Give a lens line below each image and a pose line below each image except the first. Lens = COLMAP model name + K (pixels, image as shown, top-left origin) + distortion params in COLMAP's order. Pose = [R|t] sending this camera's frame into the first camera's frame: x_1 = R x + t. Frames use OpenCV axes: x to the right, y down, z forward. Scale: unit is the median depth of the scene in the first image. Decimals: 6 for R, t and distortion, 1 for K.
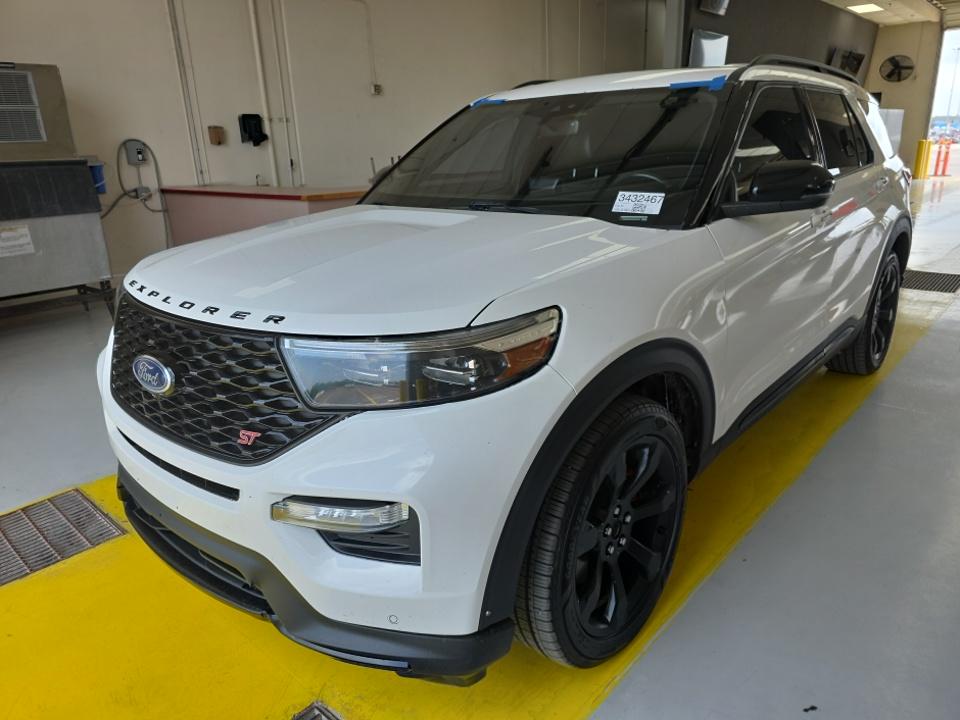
lens RADIAL K [[646.8, 0, 468.3], [0, 646.8, 359.2], [0, 0, 1]] dist [0.058077, -0.053759]
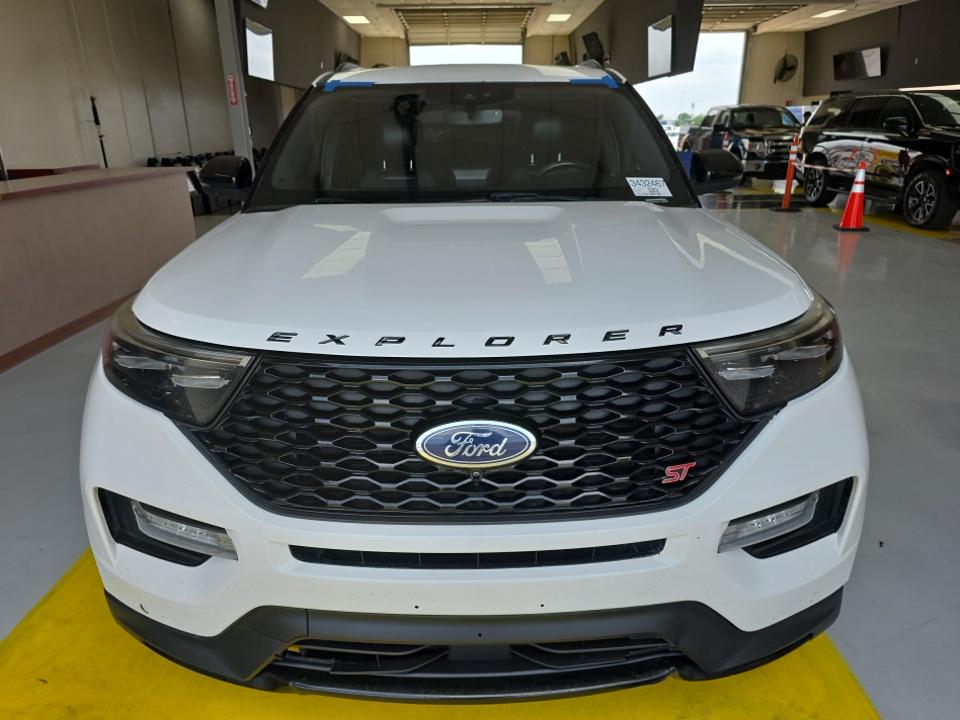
lens RADIAL K [[646.8, 0, 468.3], [0, 646.8, 359.2], [0, 0, 1]] dist [0.058077, -0.053759]
pose [[0.739502, -0.201175, 0.642391, -0.744543], [0.195239, 0.977378, 0.081328, -0.103163], [-0.644219, 0.065277, 0.762050, 0.368367]]
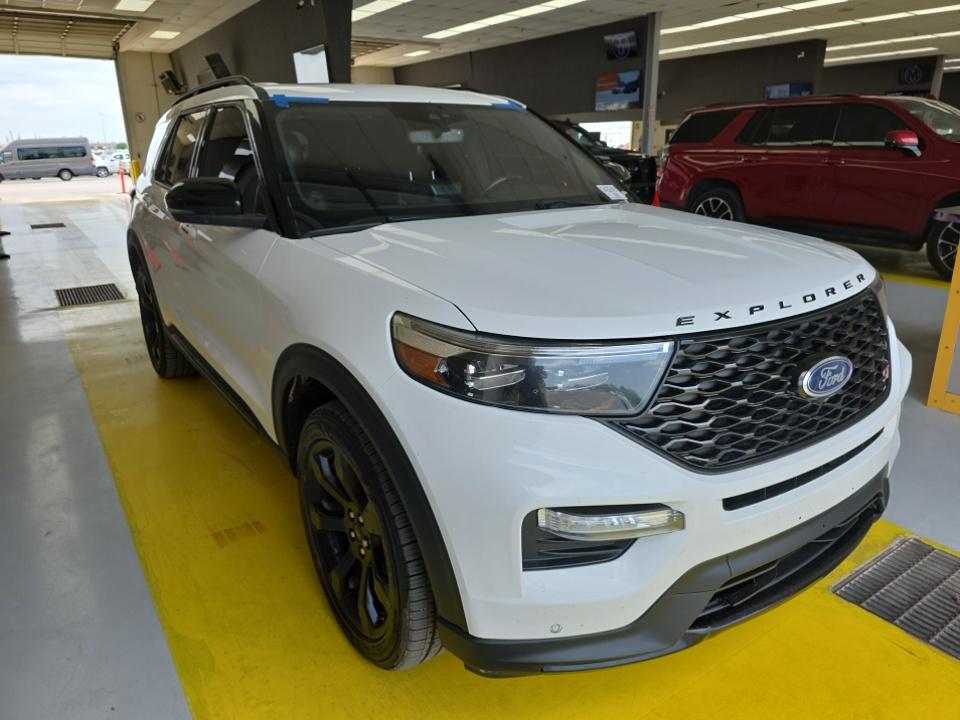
lens RADIAL K [[646.8, 0, 468.3], [0, 646.8, 359.2], [0, 0, 1]] dist [0.058077, -0.053759]
pose [[0.243447, -0.271871, 0.931031, -1.181814], [0.305481, 0.932550, 0.192437, -0.271207], [-0.920551, 0.237564, 0.310078, 0.943927]]
